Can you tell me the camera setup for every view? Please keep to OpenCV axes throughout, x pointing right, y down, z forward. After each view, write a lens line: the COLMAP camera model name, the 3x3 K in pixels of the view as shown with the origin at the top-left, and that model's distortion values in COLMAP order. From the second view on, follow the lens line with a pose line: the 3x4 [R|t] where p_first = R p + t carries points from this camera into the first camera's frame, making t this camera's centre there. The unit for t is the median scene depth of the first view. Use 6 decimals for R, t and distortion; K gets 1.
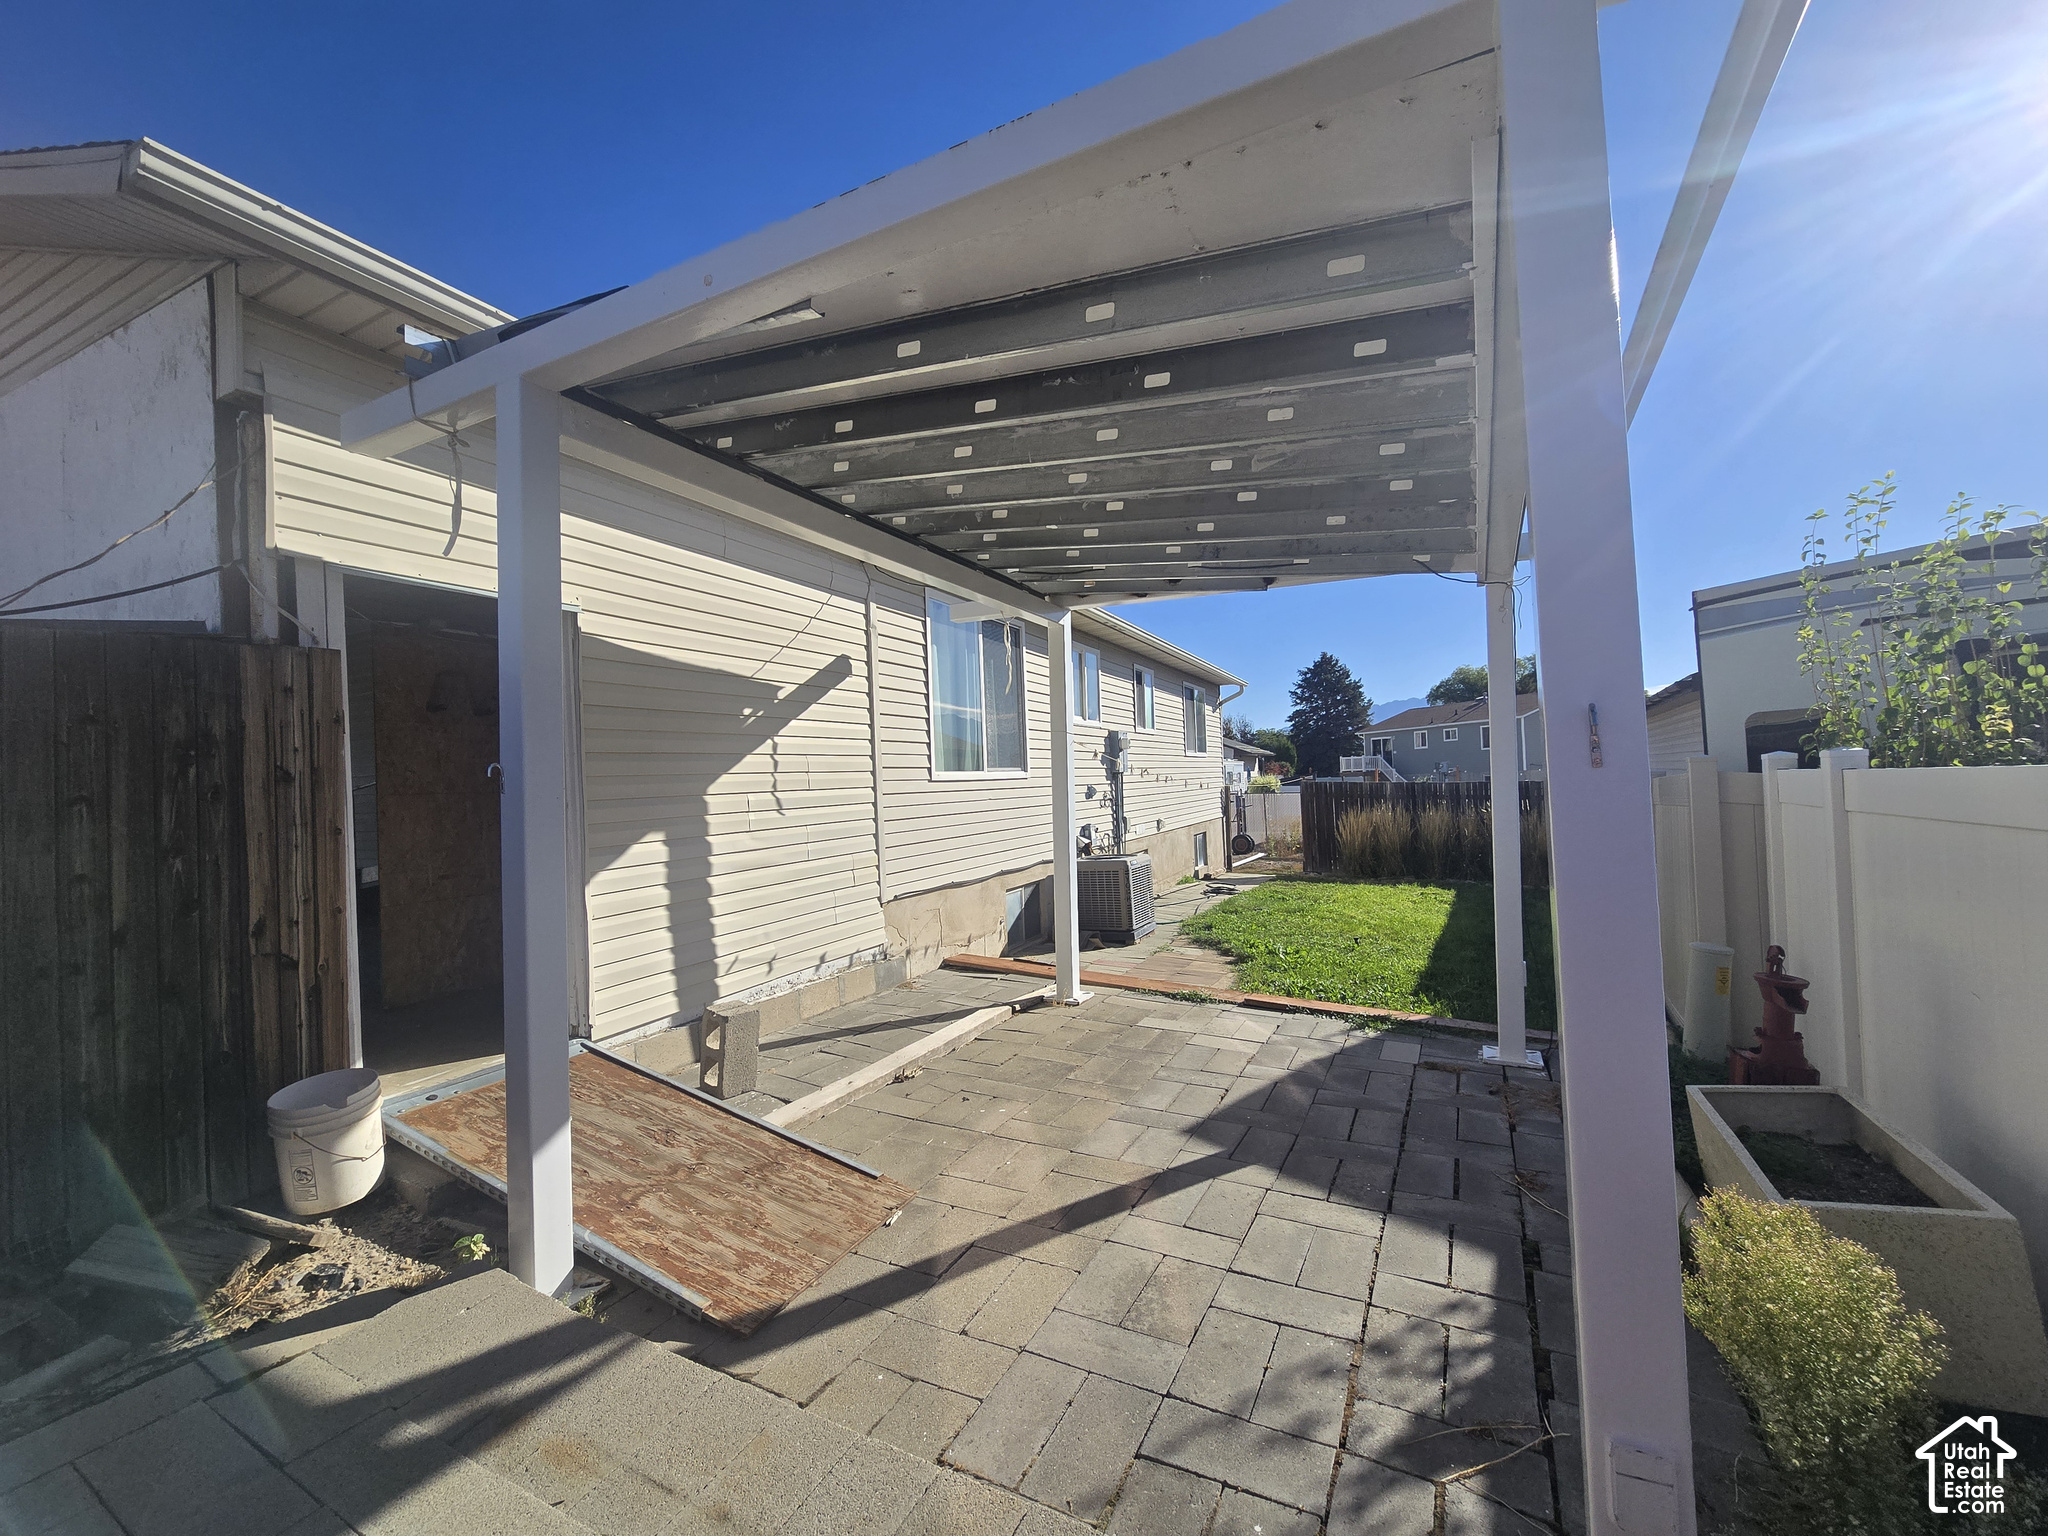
lens RADIAL K [[841.9, 0, 1023.7], [0, 841.9, 772.9], [0, 0, 1]] dist [-0.006239, 0.000160]
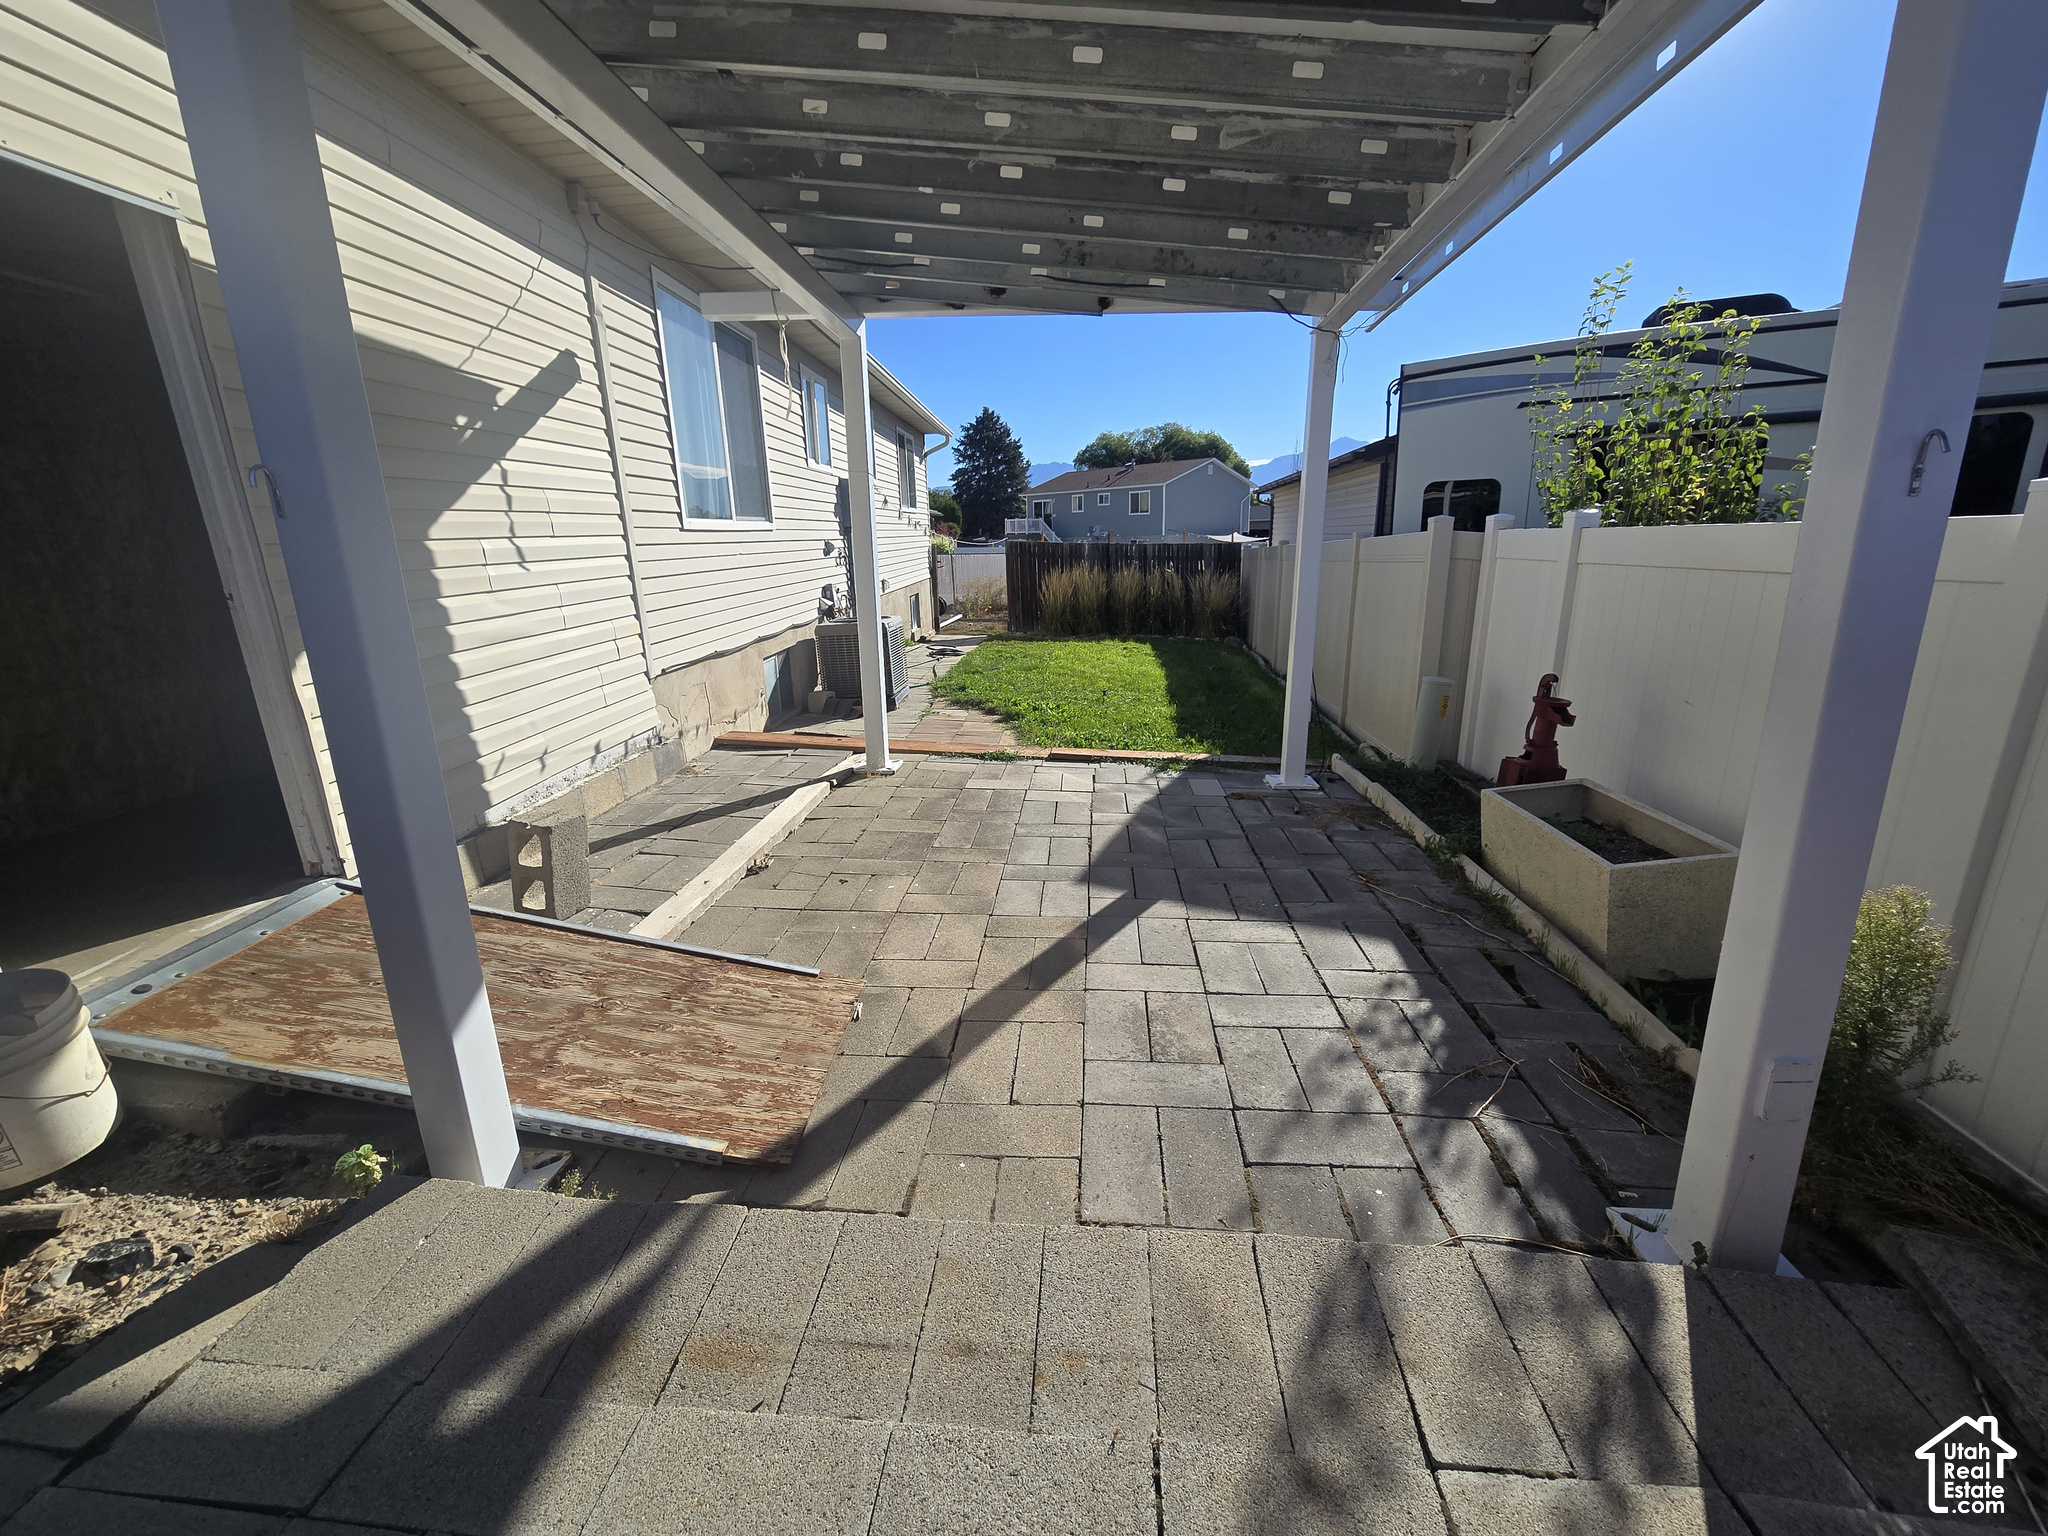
lens RADIAL K [[841.9, 0, 1023.7], [0, 841.9, 772.9], [0, 0, 1]] dist [-0.006239, 0.000160]
pose [[0.920699, -0.091468, 0.379404, -0.198656], [-0.015746, 0.962650, 0.270290, 0.015987], [-0.389956, -0.254830, 0.884871, 0.113463]]
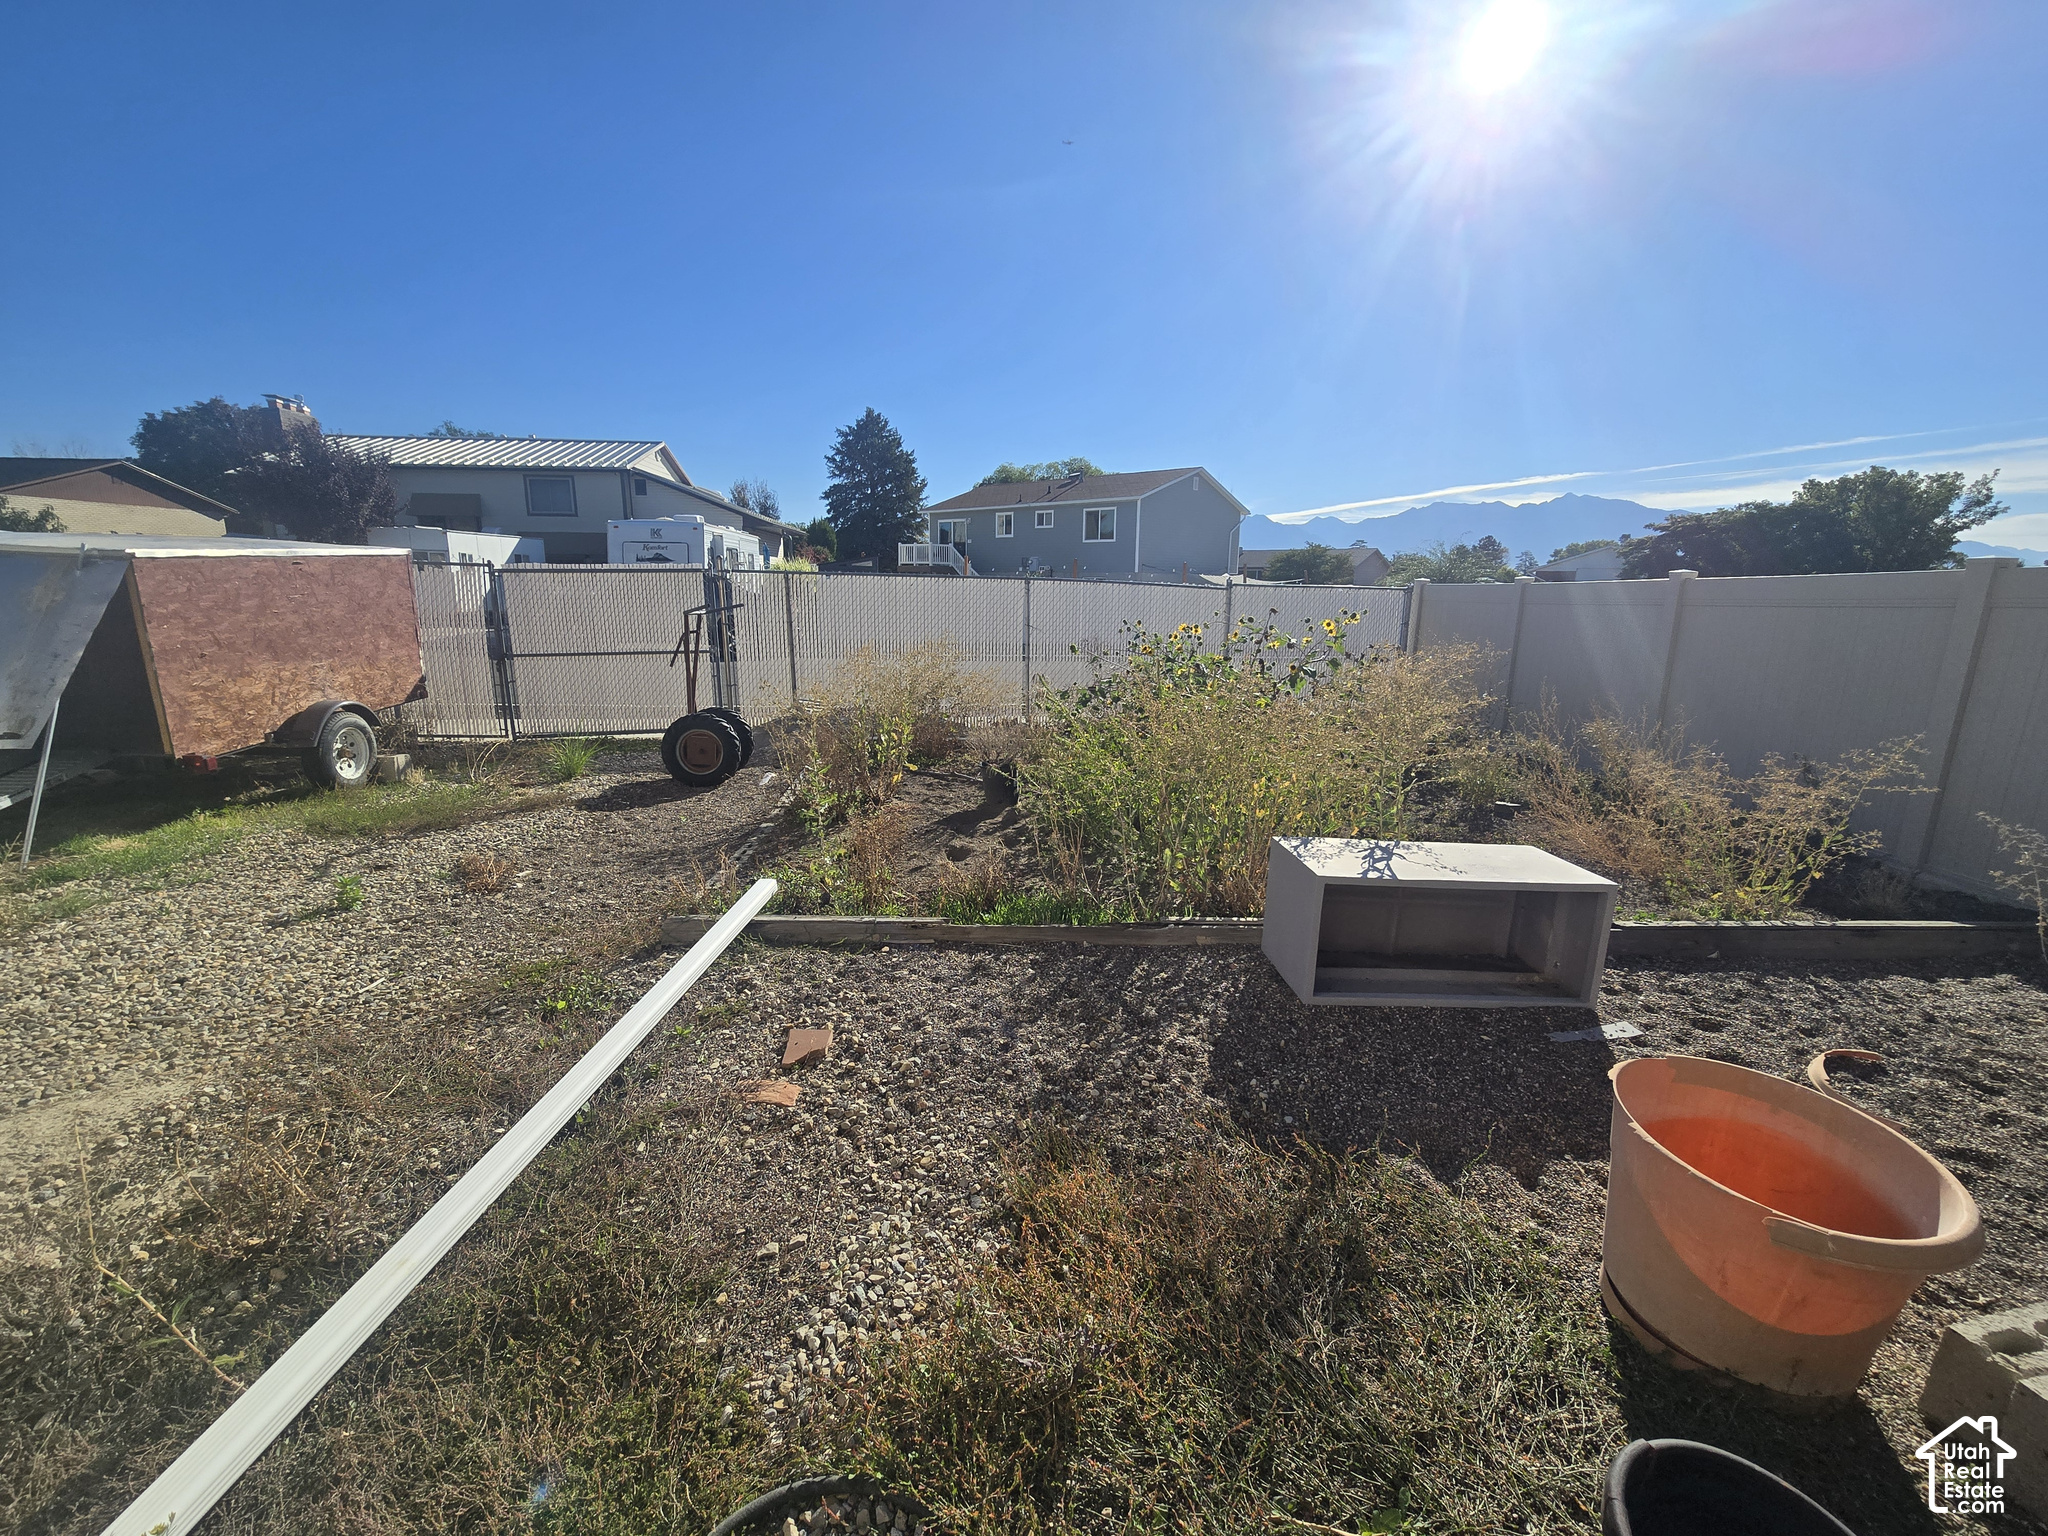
lens RADIAL K [[841.9, 0, 1023.7], [0, 841.9, 772.9], [0, 0, 1]] dist [-0.006239, 0.000160]
pose [[0.857912, -0.069764, 0.509039, 1.011142], [-0.047980, 0.975531, 0.214561, 0.136322], [-0.511552, -0.208498, 0.833572, 3.448350]]
